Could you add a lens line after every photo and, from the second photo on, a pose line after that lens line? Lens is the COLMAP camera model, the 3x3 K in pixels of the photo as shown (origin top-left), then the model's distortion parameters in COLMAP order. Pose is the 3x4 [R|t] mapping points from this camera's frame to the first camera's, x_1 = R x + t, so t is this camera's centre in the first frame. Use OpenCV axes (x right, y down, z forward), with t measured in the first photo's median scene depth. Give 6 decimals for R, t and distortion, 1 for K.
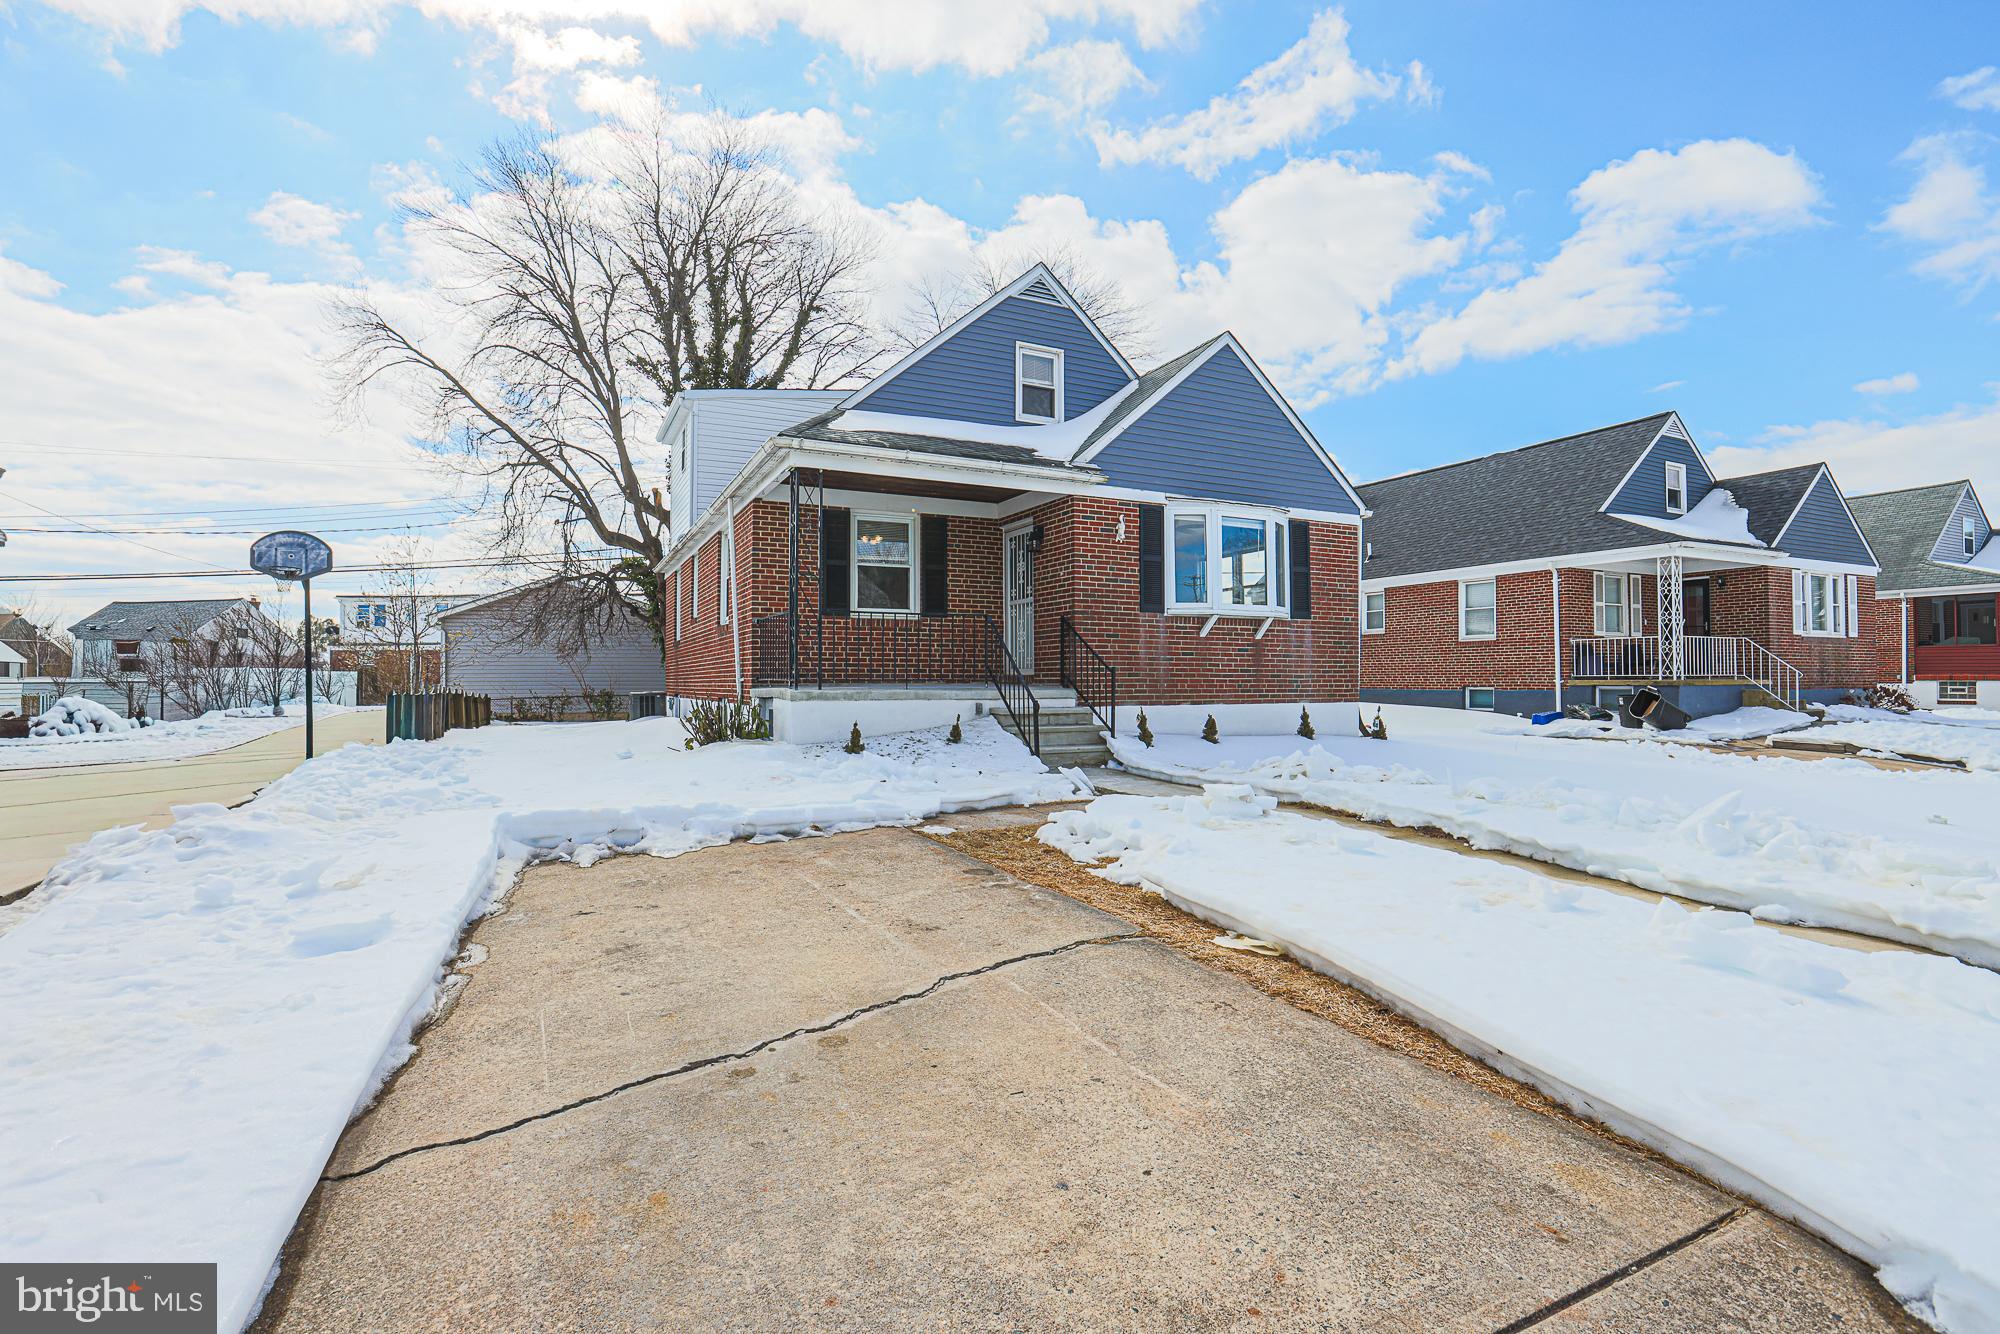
lens RADIAL K [[925.4, 0, 1005.5], [0, 925.4, 657.9], [0, 0, 1]] dist [-0.060932, 0.022152]
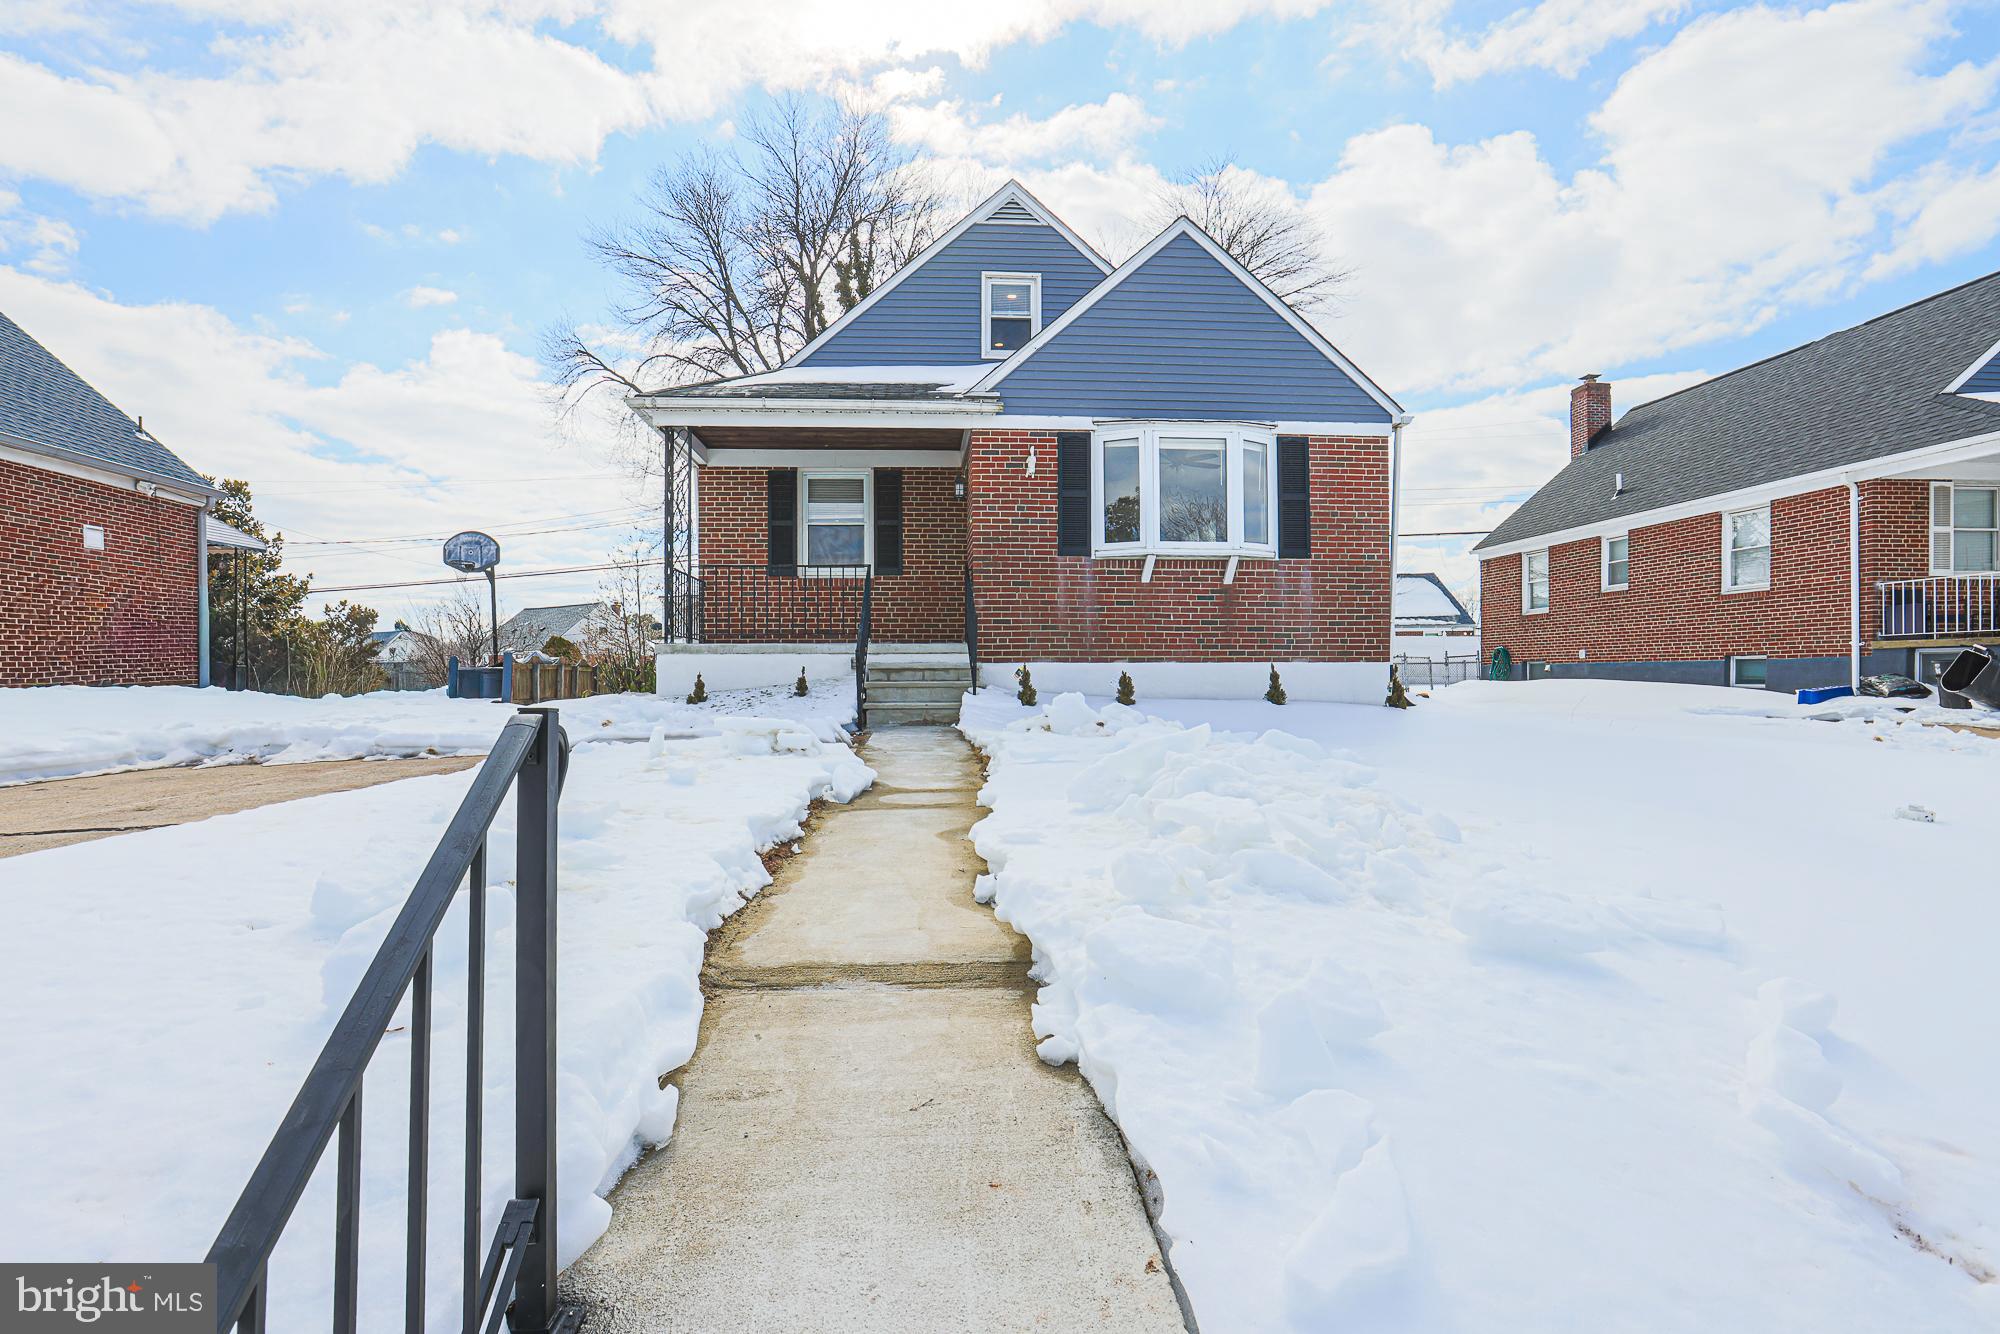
lens RADIAL K [[928.5, 0, 990.7], [0, 928.5, 659.2], [0, 0, 1]] dist [-0.058945, 0.022033]
pose [[0.920080, -0.008001, -0.391649, 0.356684], [0.011592, 0.999910, 0.006807, 0.034087], [0.391559, -0.010803, 0.920090, 0.140373]]
